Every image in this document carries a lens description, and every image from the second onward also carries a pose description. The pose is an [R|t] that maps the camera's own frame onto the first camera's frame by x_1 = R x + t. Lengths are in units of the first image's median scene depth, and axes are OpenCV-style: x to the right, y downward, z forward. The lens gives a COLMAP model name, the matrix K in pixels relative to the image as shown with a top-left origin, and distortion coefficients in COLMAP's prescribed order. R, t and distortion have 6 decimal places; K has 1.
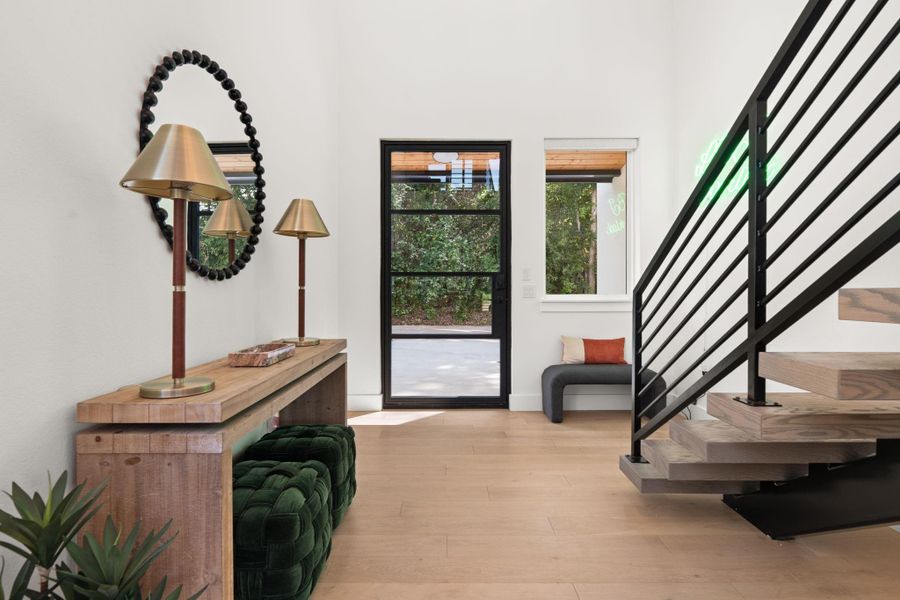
lens RADIAL K [[415.4, 0, 446.3], [0, 415.4, 294.0], [0, 0, 1]] dist [-0.017334, 0.000695]
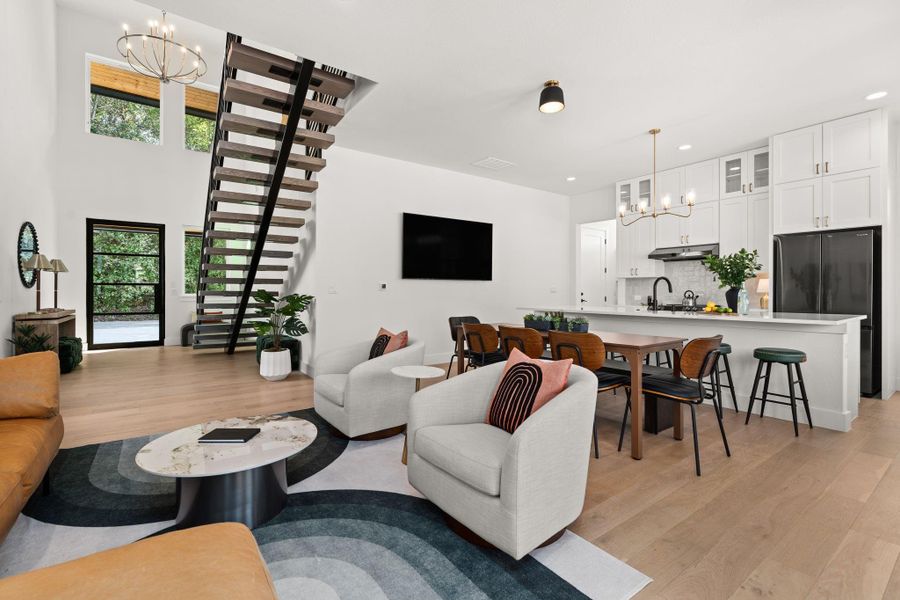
lens RADIAL K [[413.0, 0, 447.9], [0, 413.0, 290.4], [0, 0, 1]] dist [0.004324, 0.000266]
pose [[0.819854, 0.000269, 0.572573, 0.130435], [0.009060, 0.999869, -0.013443, 0.027947], [-0.572501, 0.016209, 0.819744, -1.677440]]
